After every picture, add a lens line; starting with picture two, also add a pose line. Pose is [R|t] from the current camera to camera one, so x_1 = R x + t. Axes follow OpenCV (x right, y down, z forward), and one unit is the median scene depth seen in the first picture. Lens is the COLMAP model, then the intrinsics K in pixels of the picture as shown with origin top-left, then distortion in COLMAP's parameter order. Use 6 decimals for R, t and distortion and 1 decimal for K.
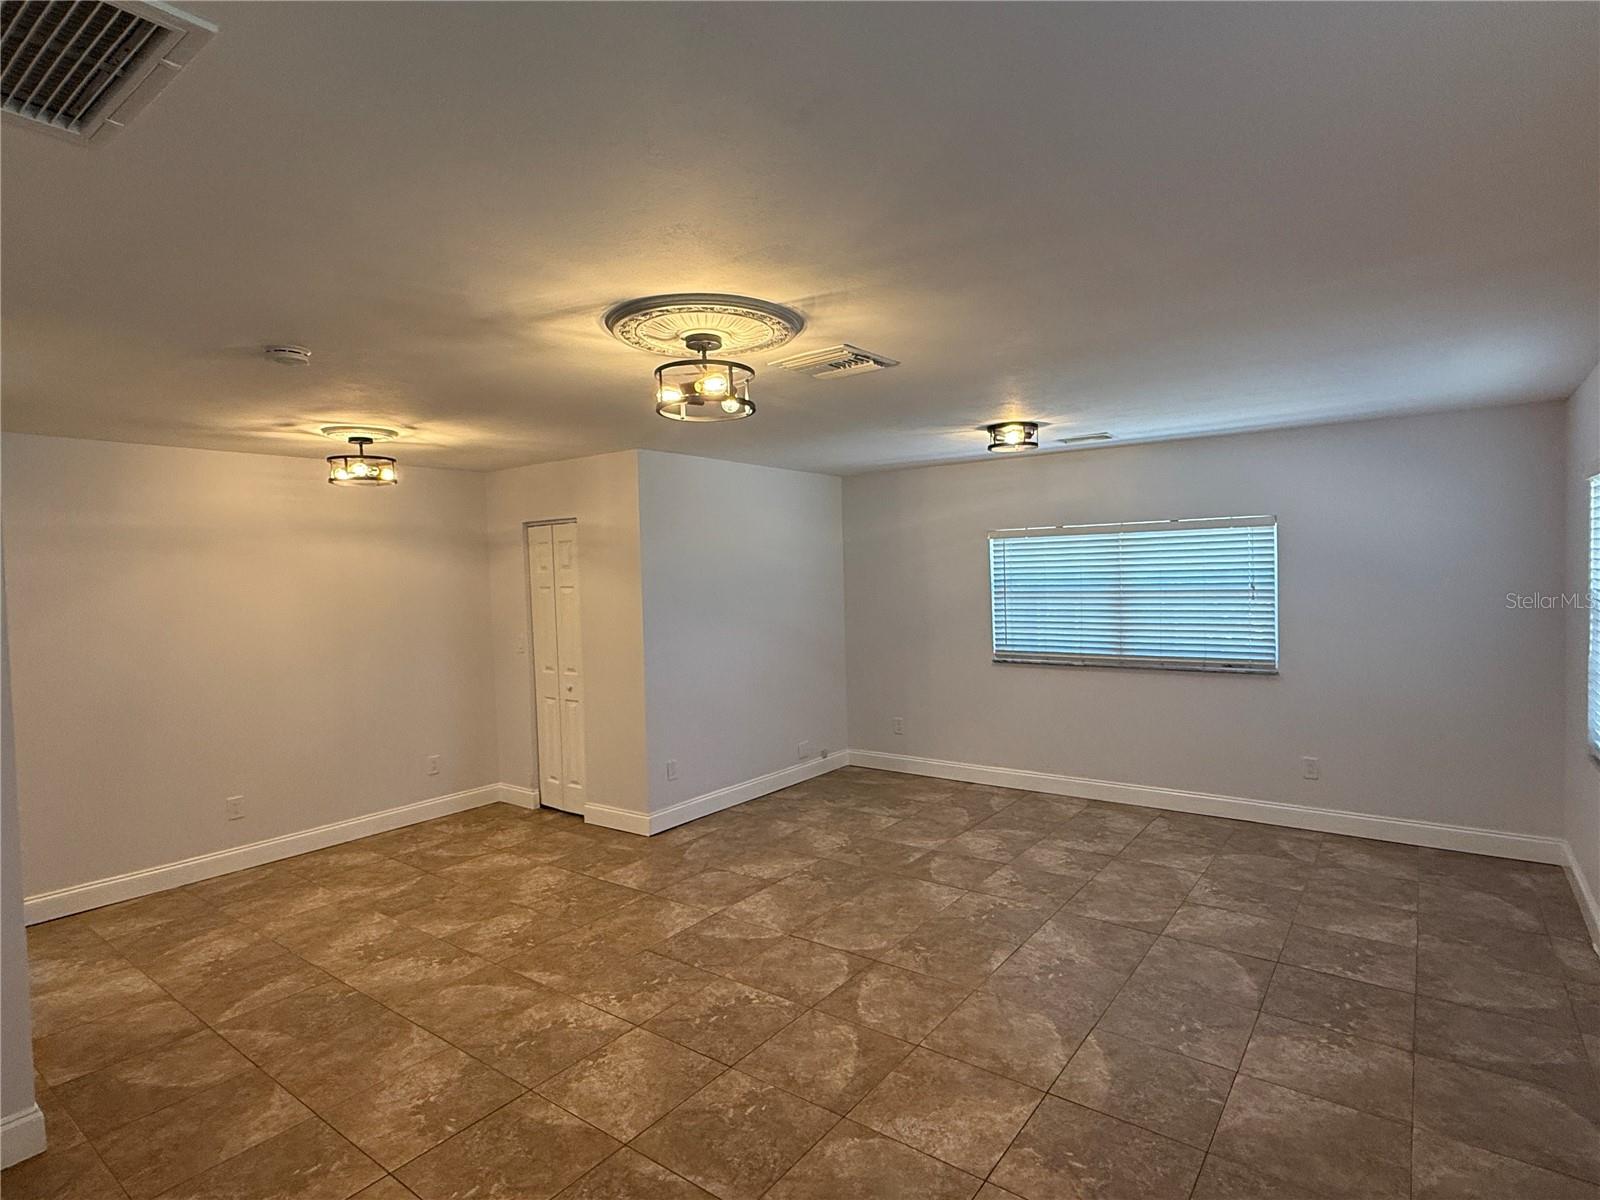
lens RADIAL K [[844.2, 0, 800.0], [0, 844.2, 600.0], [0, 0, 1]] dist [0.003178, 0.001203]
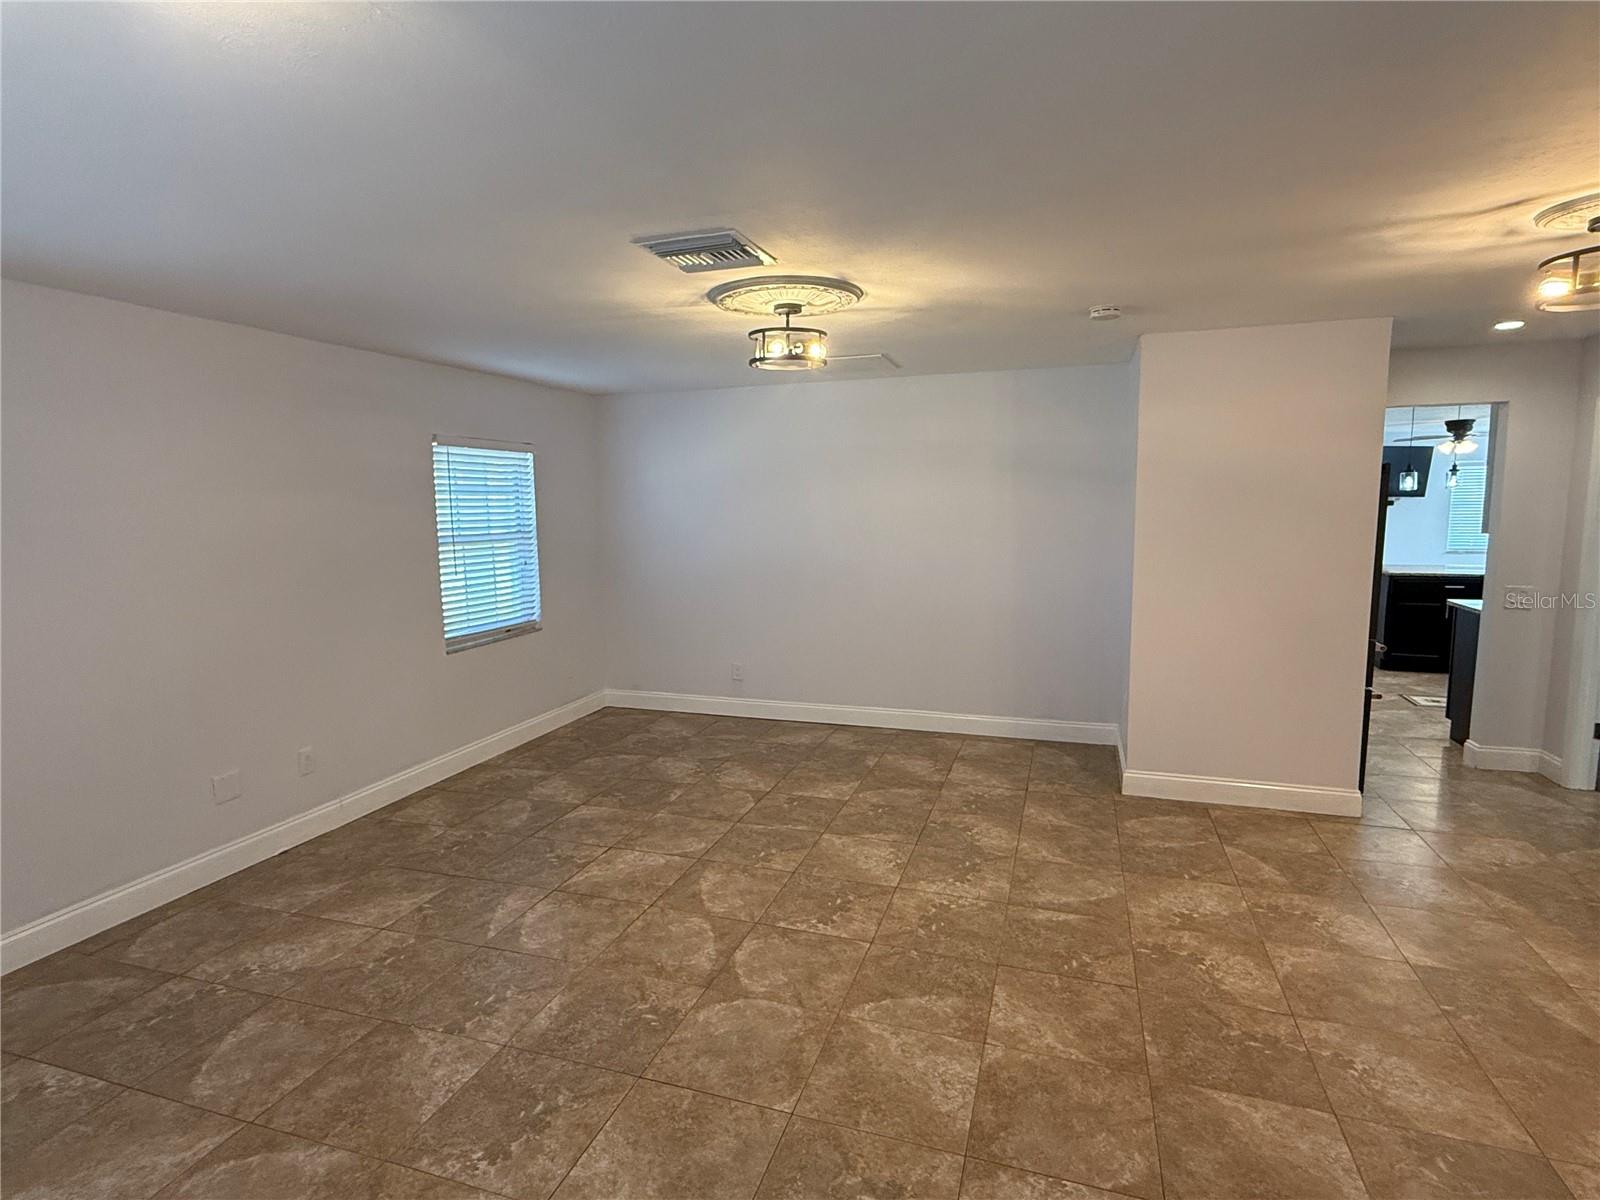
lens RADIAL K [[844.2, 0, 800.0], [0, 844.2, 600.0], [0, 0, 1]] dist [0.003178, 0.001203]
pose [[-0.947118, 0.076091, -0.311732, 0.238222], [0.027758, 0.987264, 0.156647, -0.059002], [0.319682, 0.139711, -0.937168, 1.810418]]
